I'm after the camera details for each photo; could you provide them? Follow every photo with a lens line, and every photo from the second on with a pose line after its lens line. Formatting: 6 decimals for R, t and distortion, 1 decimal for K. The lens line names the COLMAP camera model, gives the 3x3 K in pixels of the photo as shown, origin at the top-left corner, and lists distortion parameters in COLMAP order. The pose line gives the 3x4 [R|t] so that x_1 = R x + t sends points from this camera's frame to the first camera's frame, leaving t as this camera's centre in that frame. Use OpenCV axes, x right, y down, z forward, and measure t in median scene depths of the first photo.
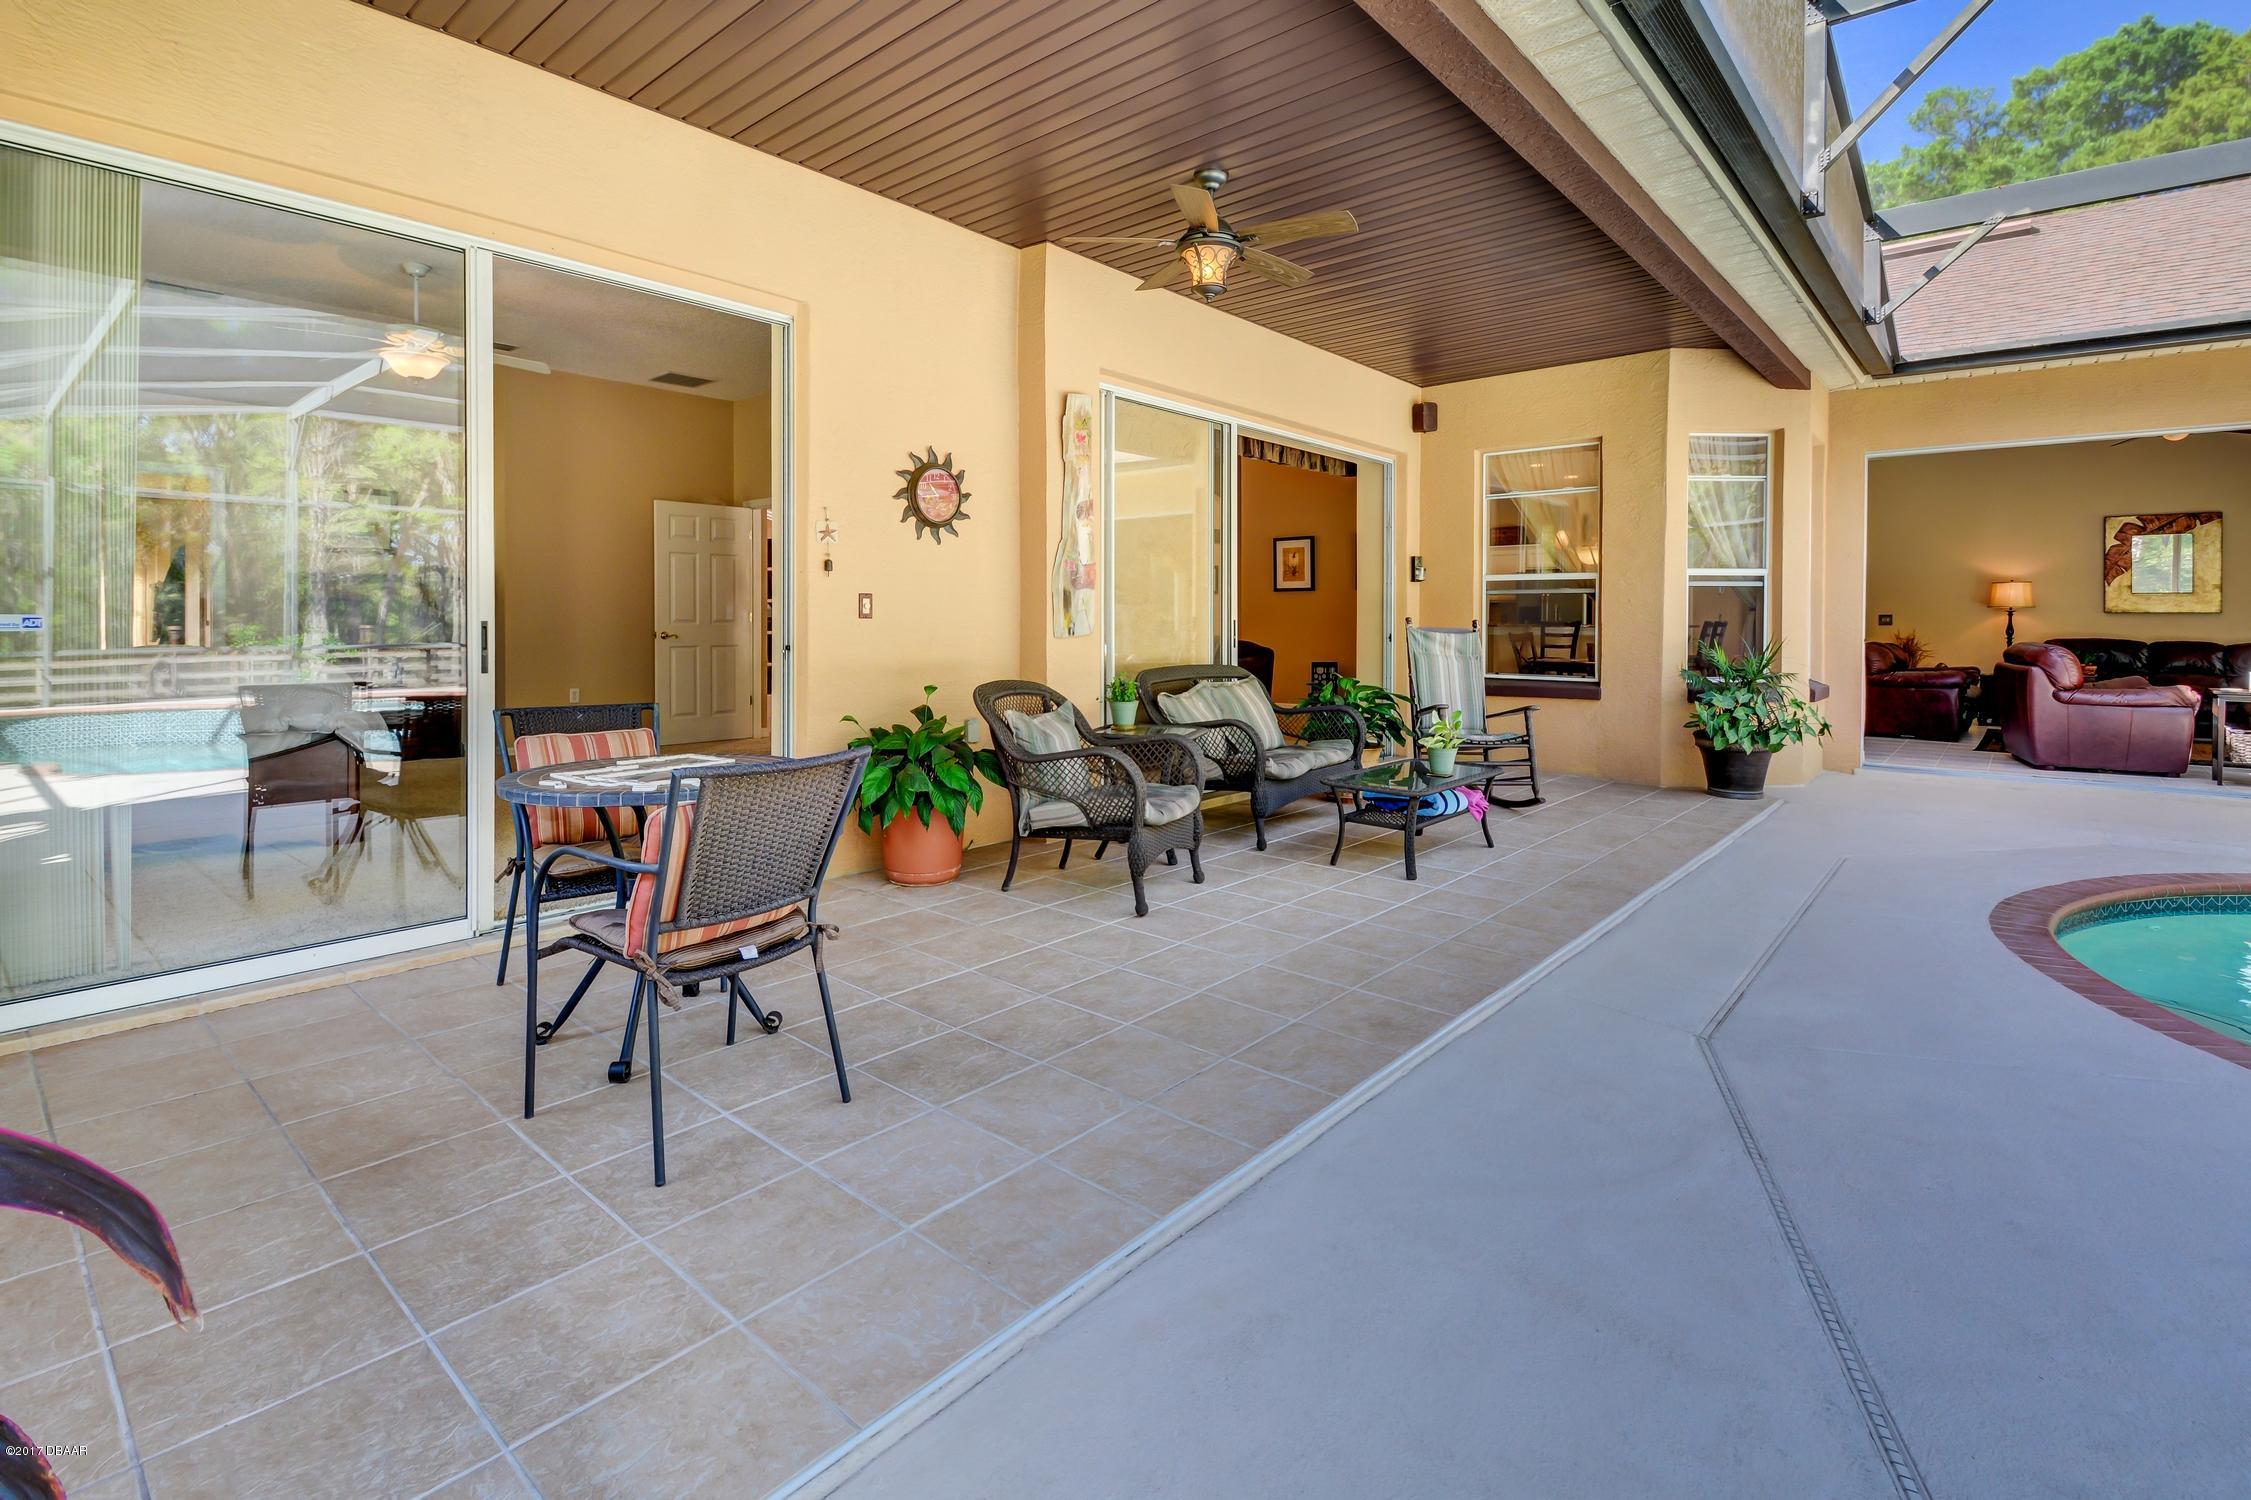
lens RADIAL K [[1051.3, 0, 1102.2], [0, 1051.3, 677.3], [0, 0, 1]] dist [0.008268, -0.008002]
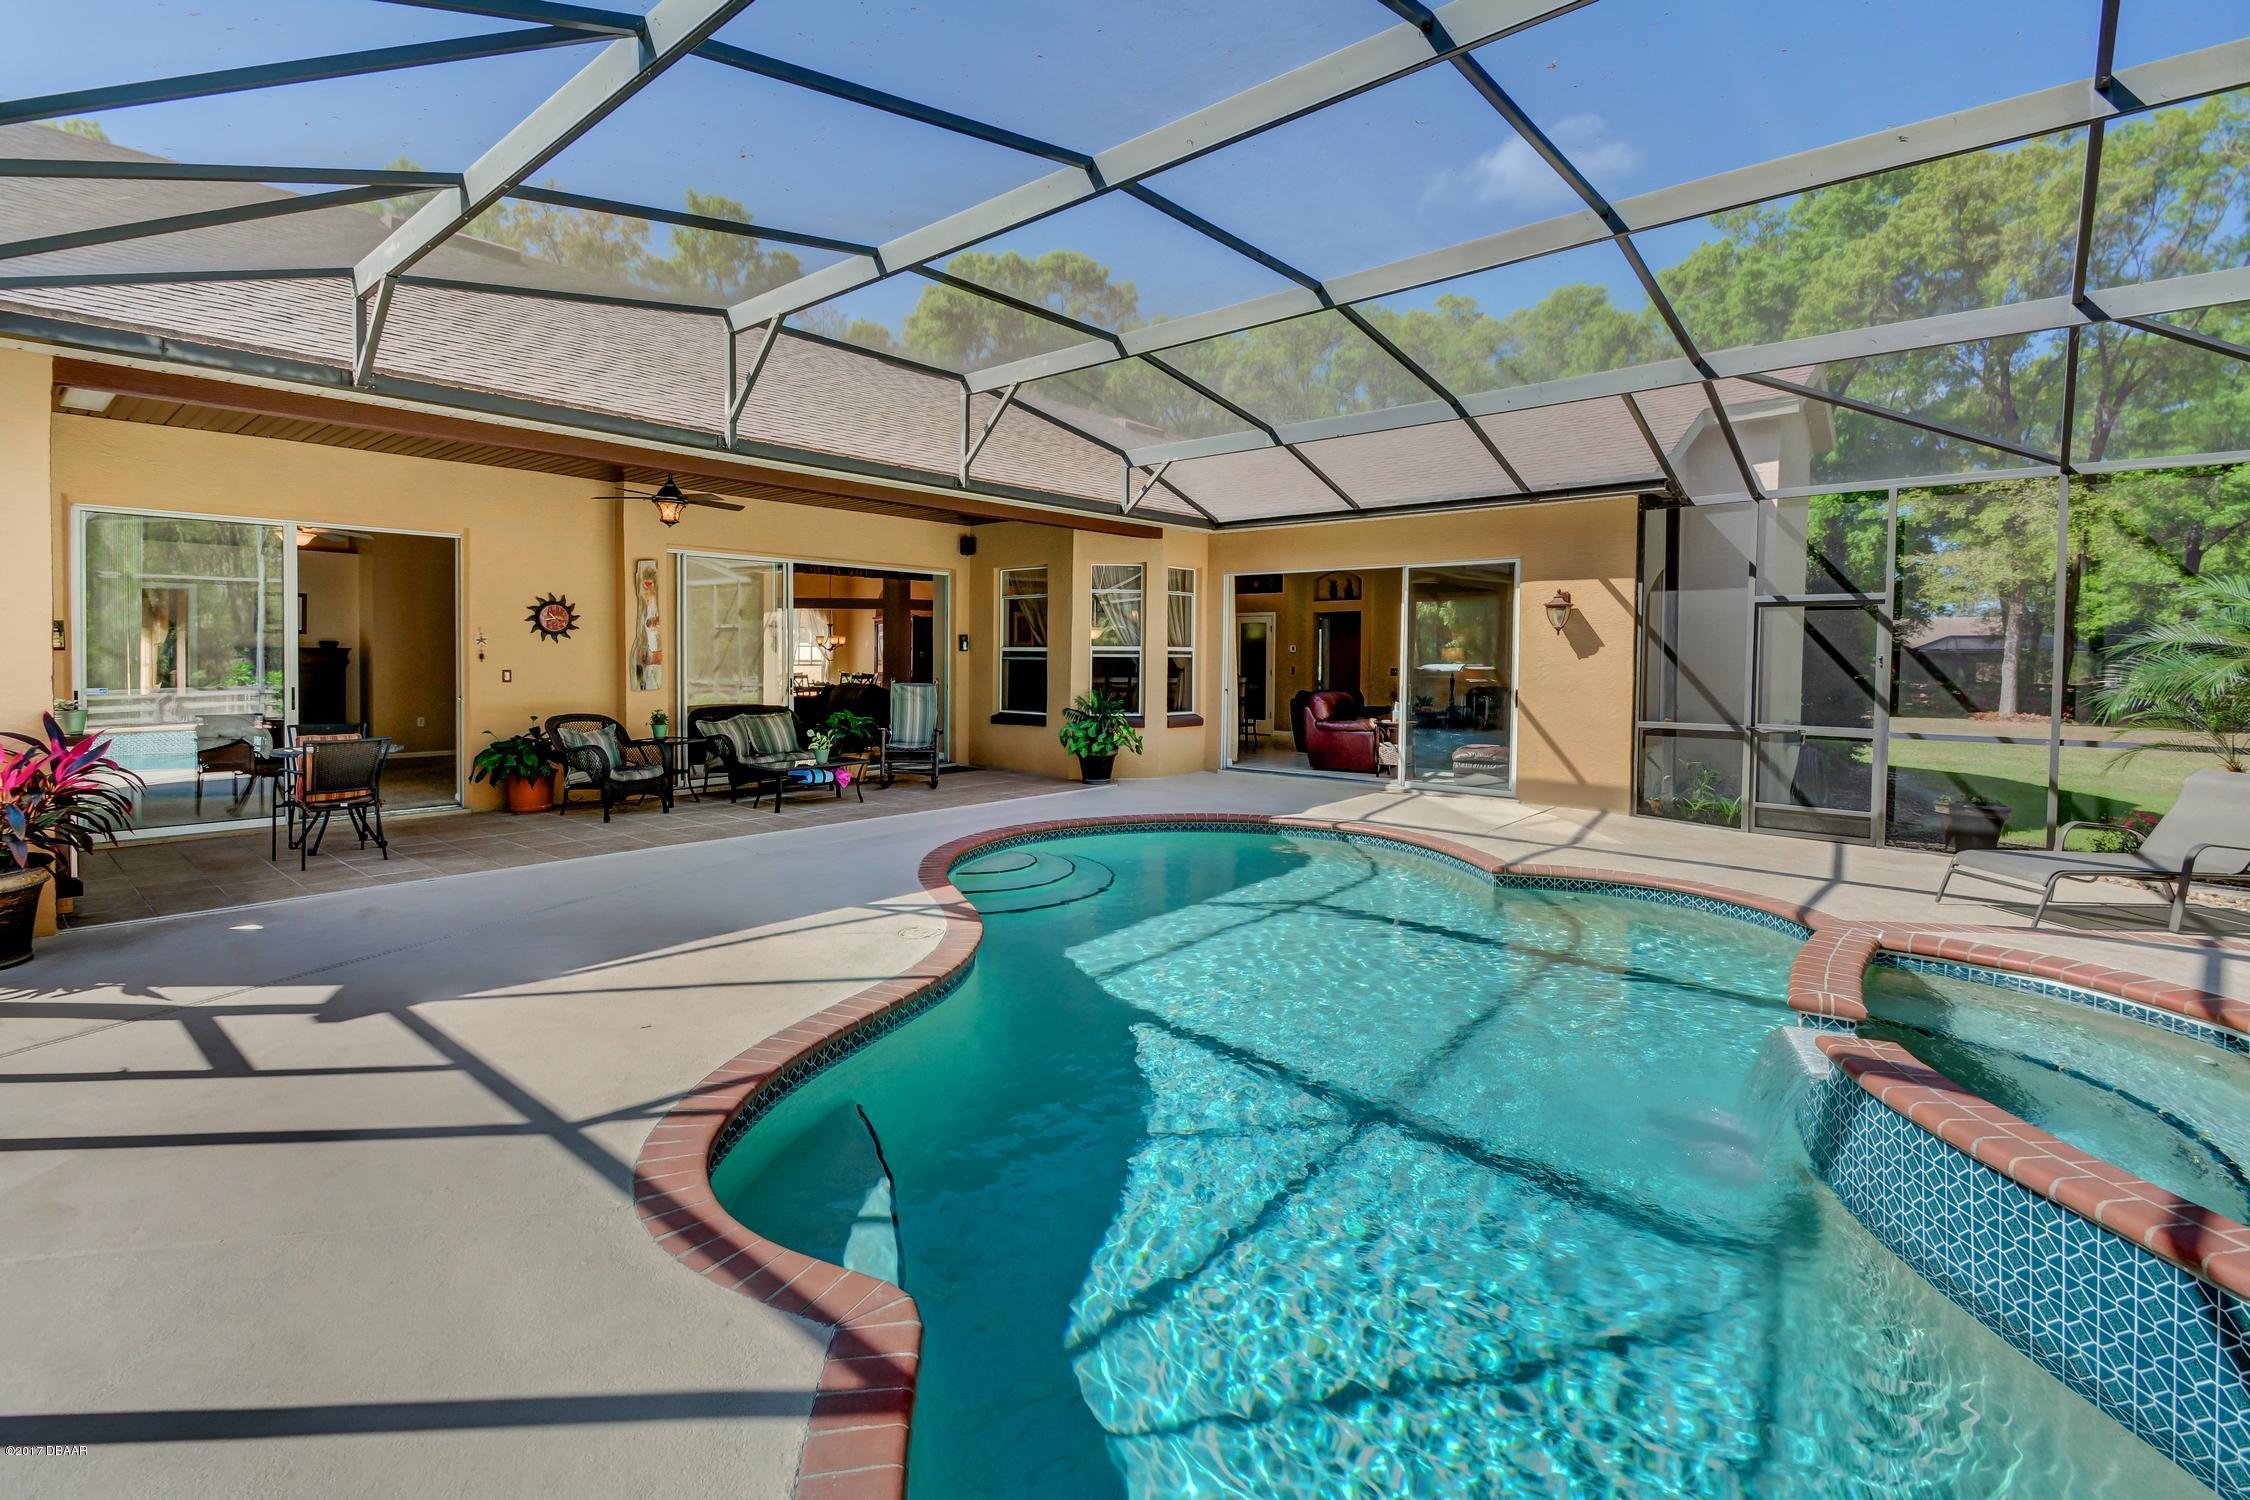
lens RADIAL K [[1050.9, 0, 1121.8], [0, 1050.9, 730.7], [0, 0, 1]] dist [0.008268, -0.008002]
pose [[0.999993, 0.002588, 0.002841, 0.814818], [-0.002648, 0.999764, 0.021545, -0.009158], [-0.002785, -0.021552, 0.999764, -0.872505]]
